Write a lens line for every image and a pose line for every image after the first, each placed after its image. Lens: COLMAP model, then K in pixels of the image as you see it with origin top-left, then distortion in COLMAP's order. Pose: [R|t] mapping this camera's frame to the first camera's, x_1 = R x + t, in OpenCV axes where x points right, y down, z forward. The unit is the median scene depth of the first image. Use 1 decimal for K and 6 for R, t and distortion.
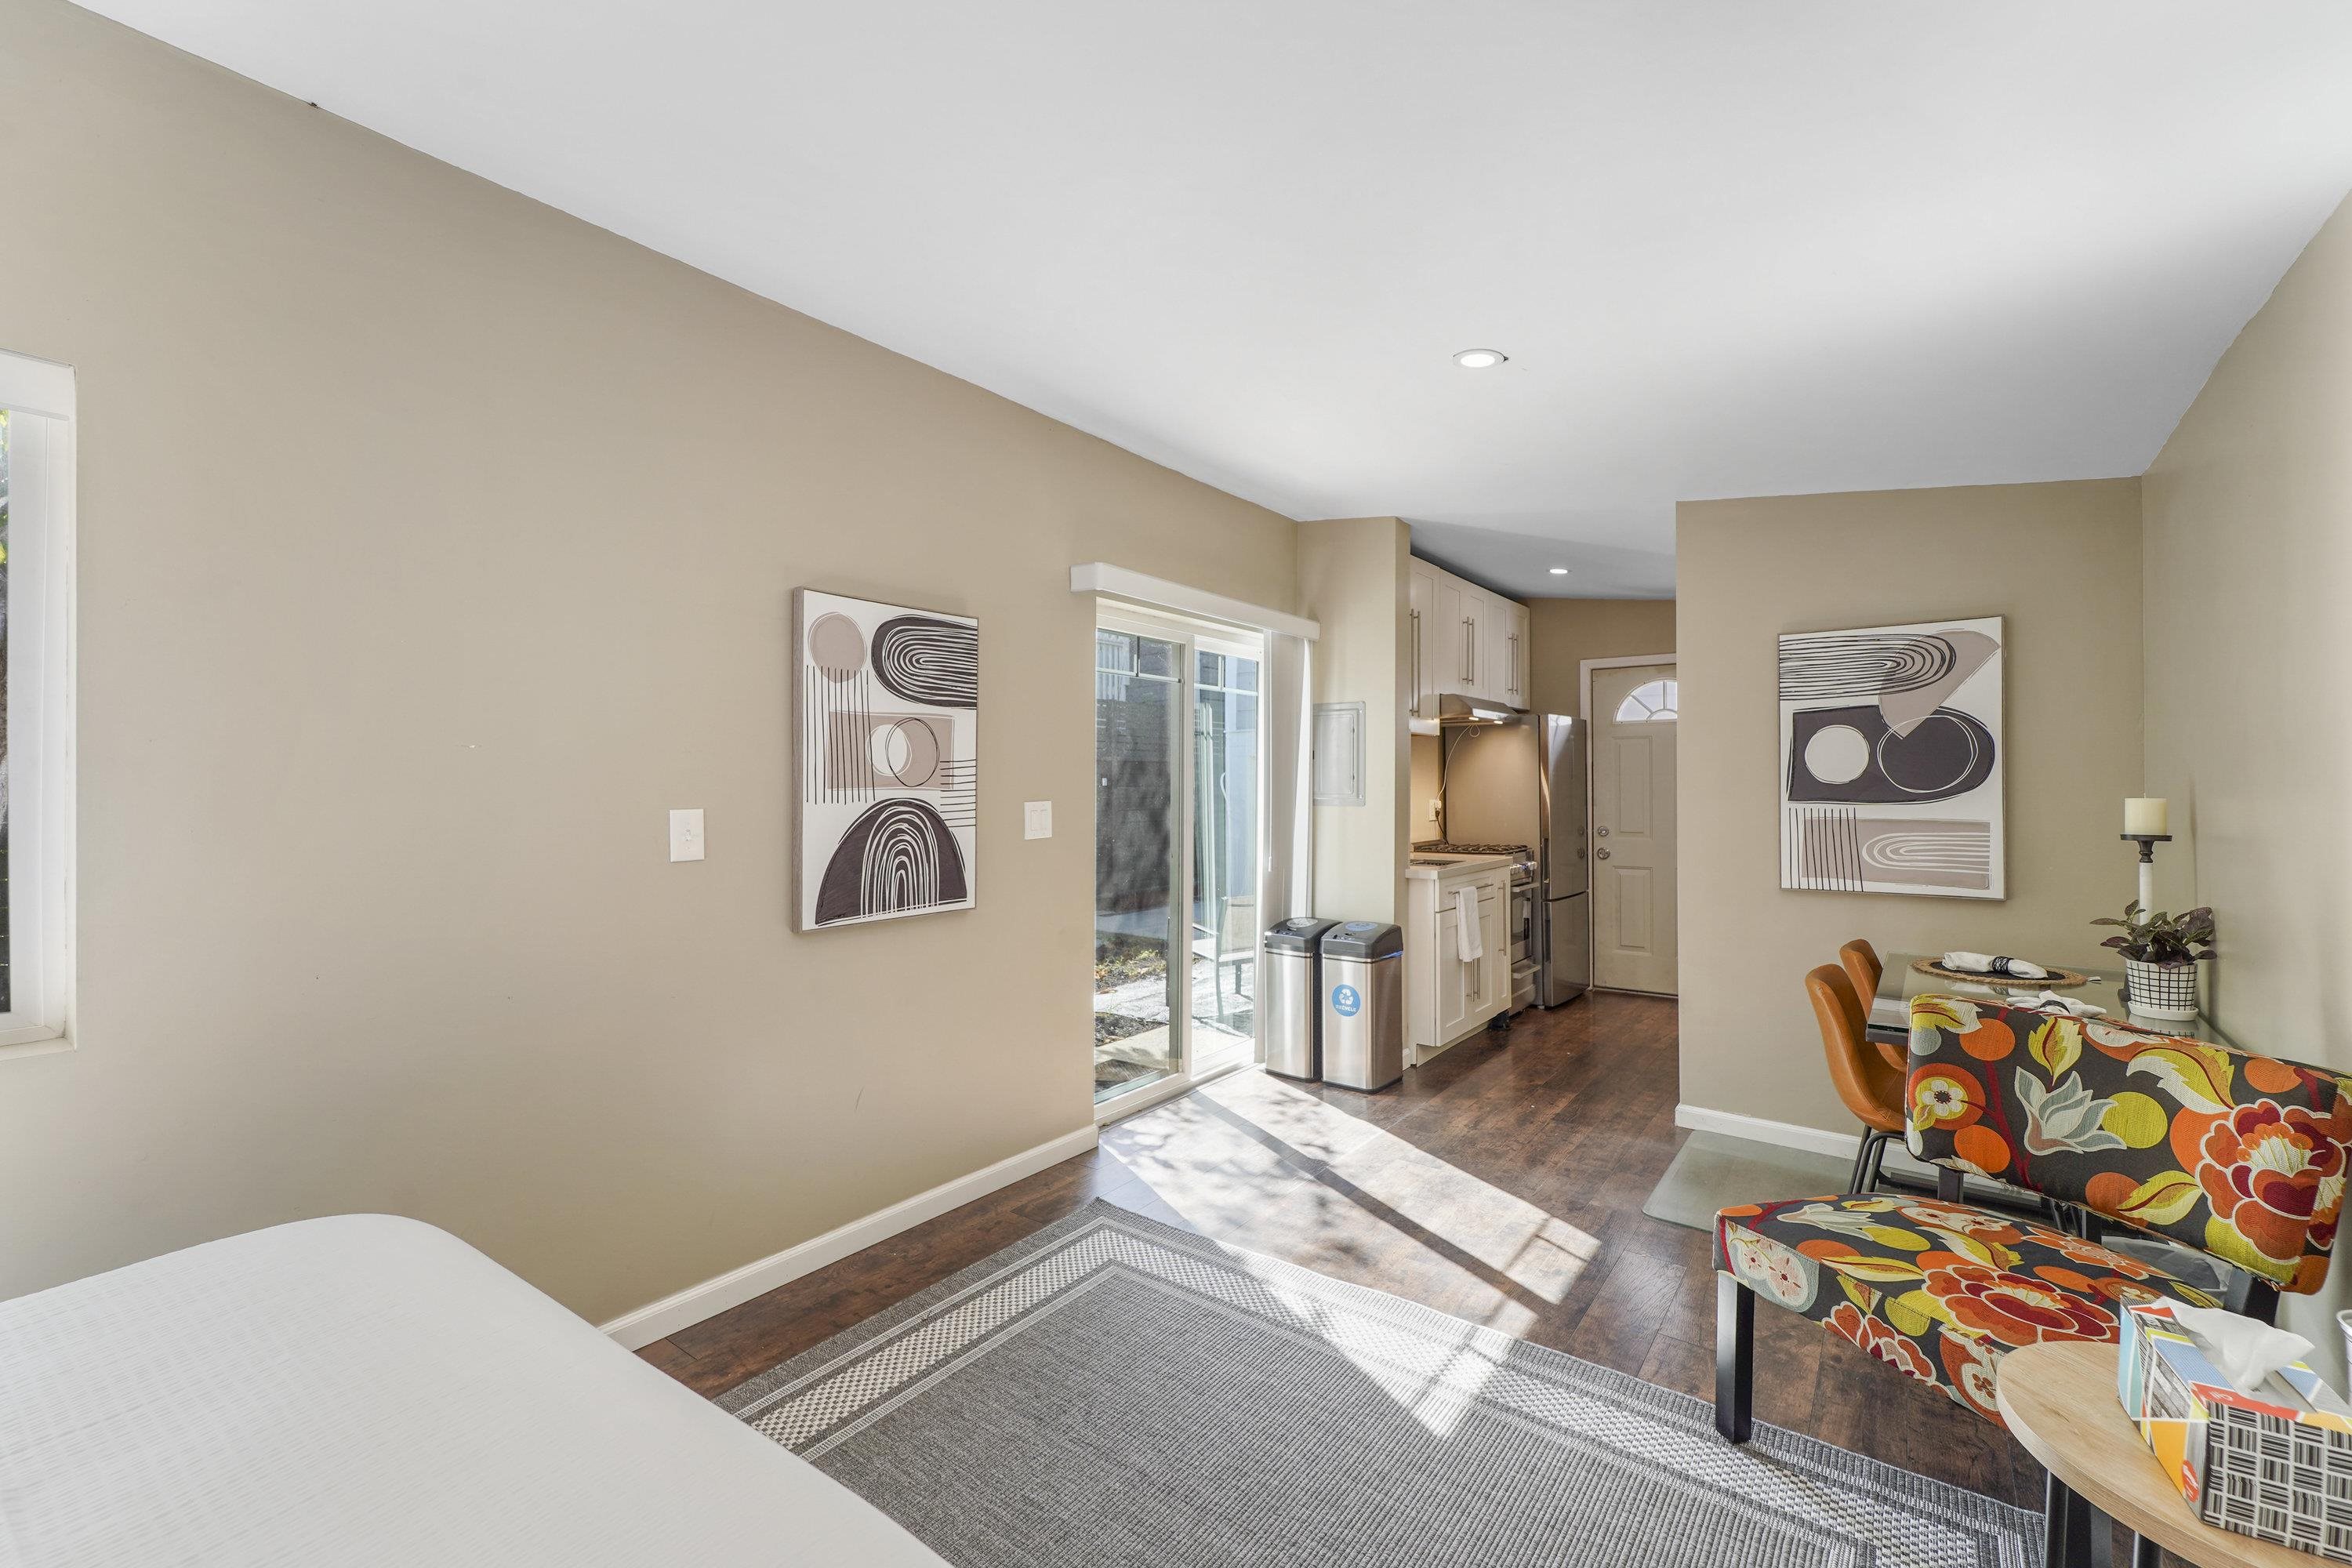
lens RADIAL K [[969.7, 0, 1176.5], [0, 969.7, 777.7], [0, 0, 1]] dist [0.016652, 0.000217]
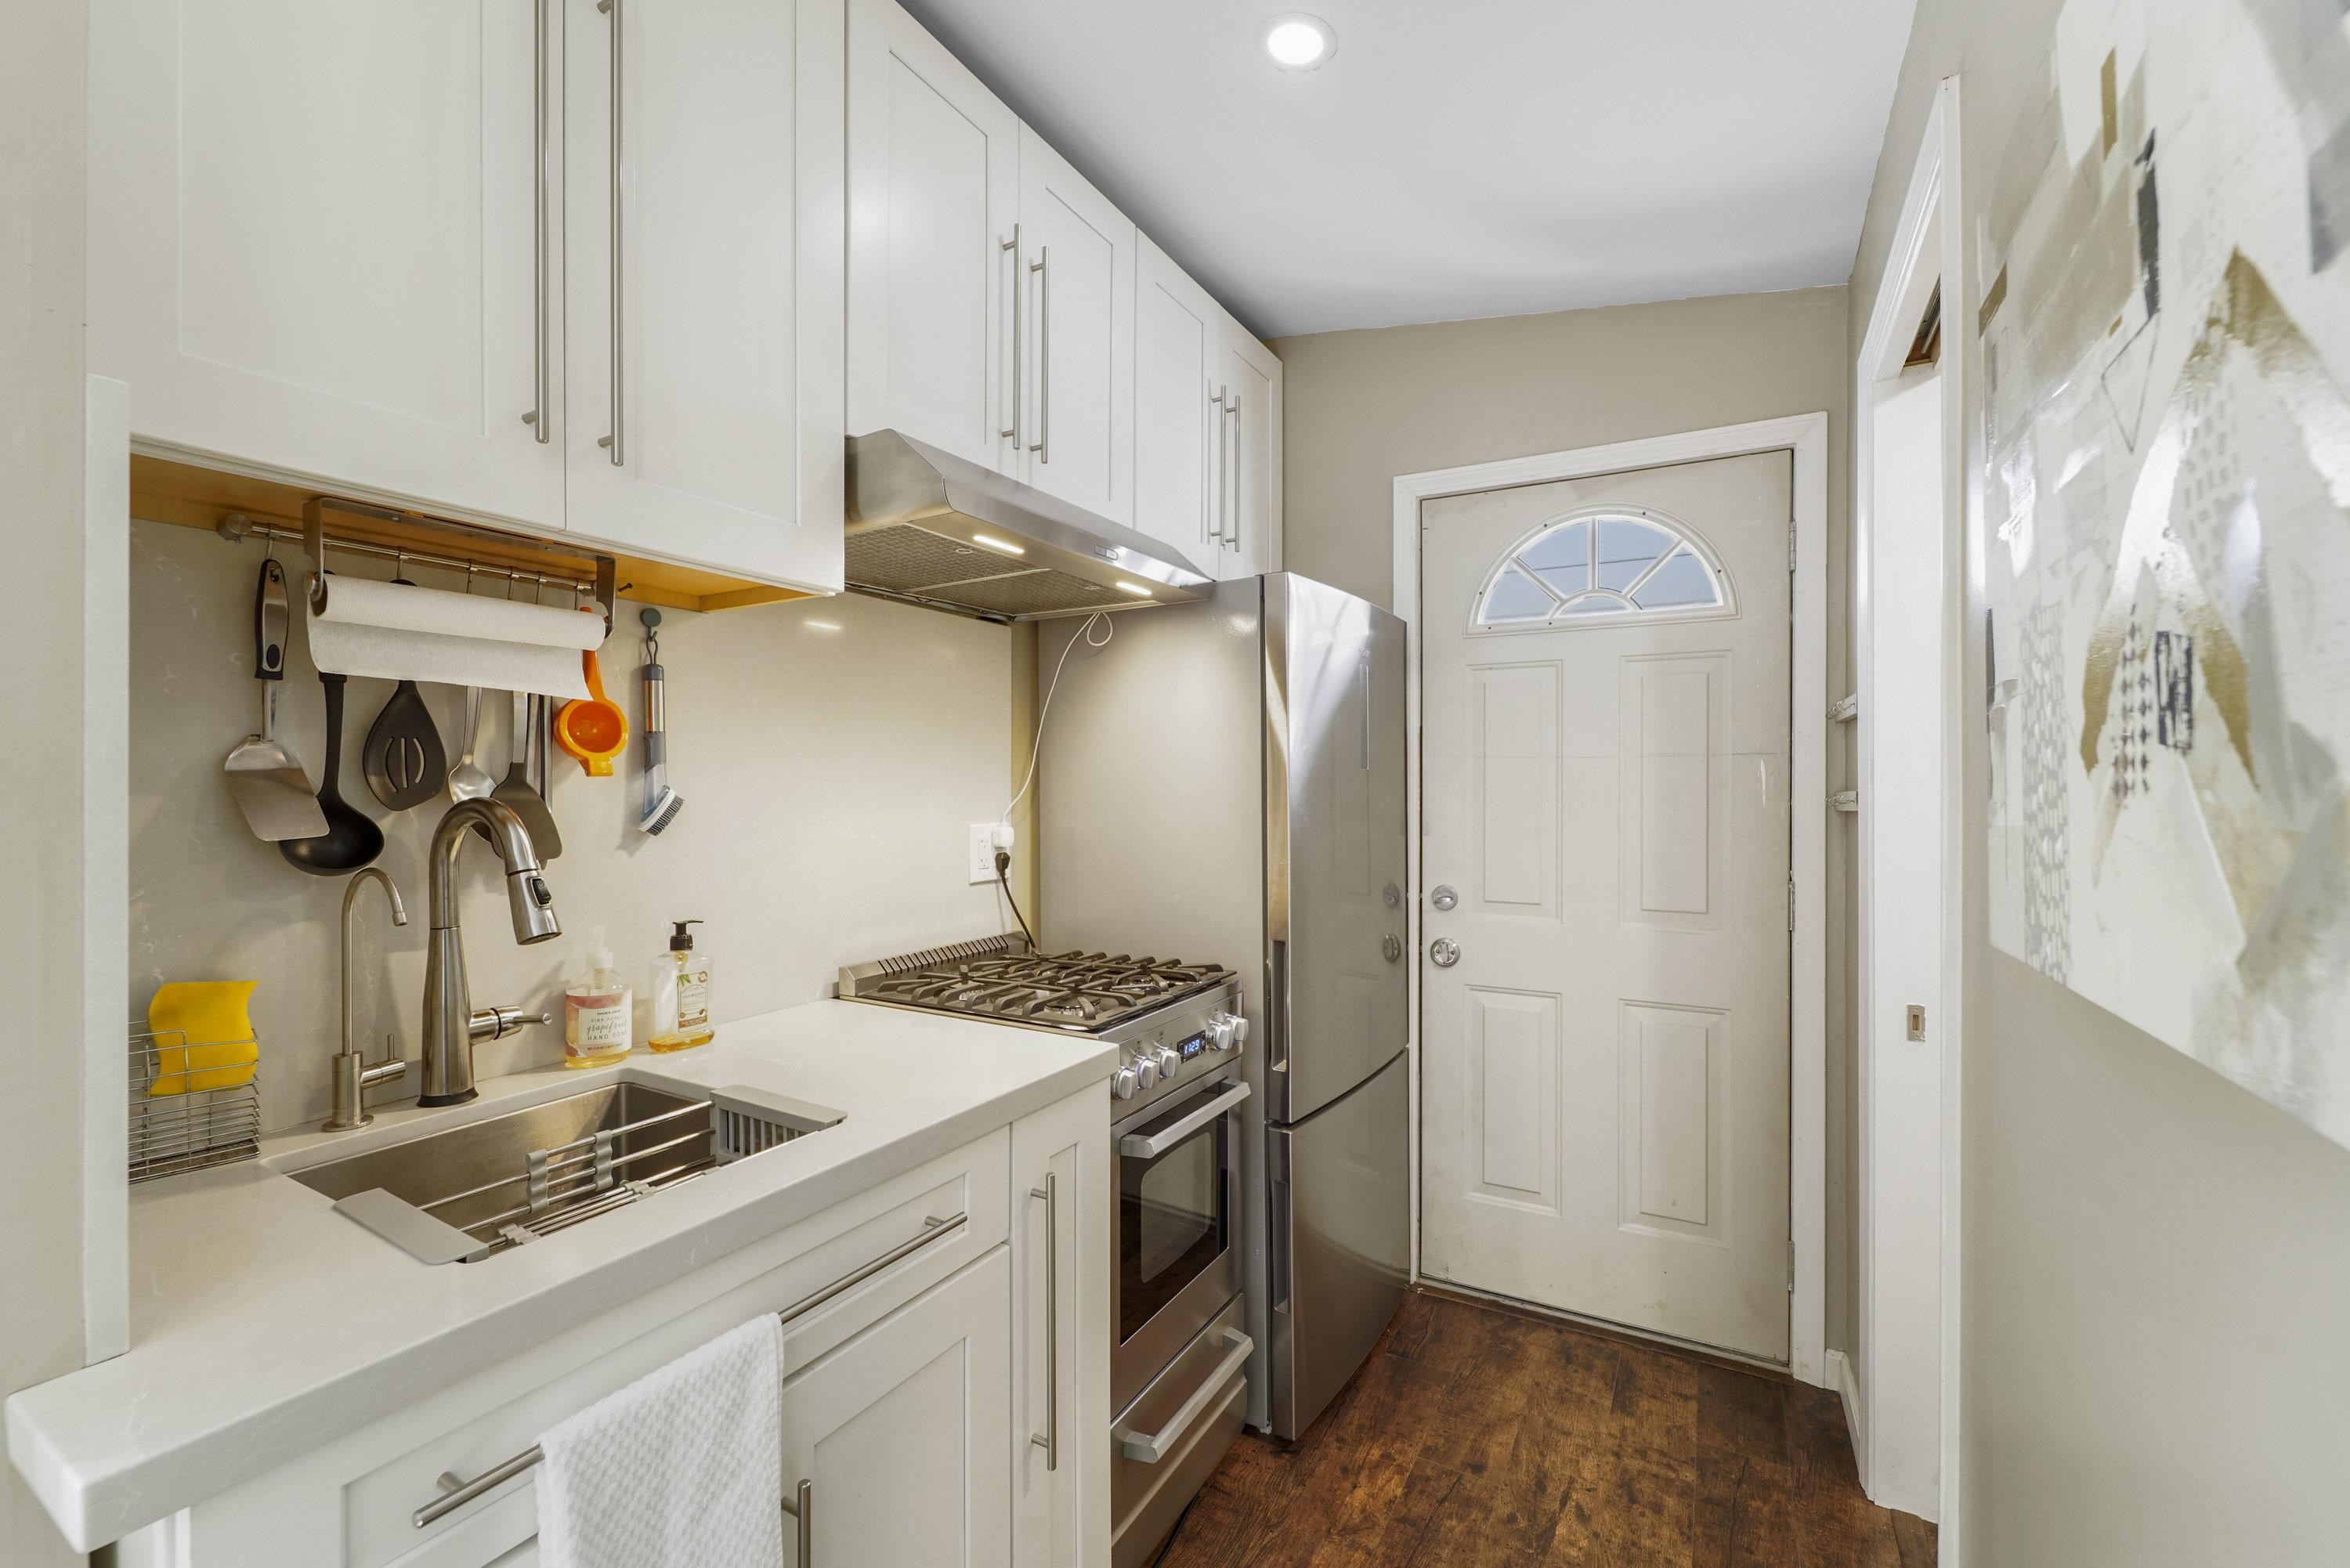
lens RADIAL K [[968.8, 0, 1167.6], [0, 968.8, 776.8], [0, 0, 1]] dist [0.016652, 0.000217]
pose [[0.992195, 0.002018, 0.124681, 0.178649], [-0.003410, 0.999934, 0.010953, 0.000540], [-0.124651, -0.011293, 0.992136, 0.400860]]
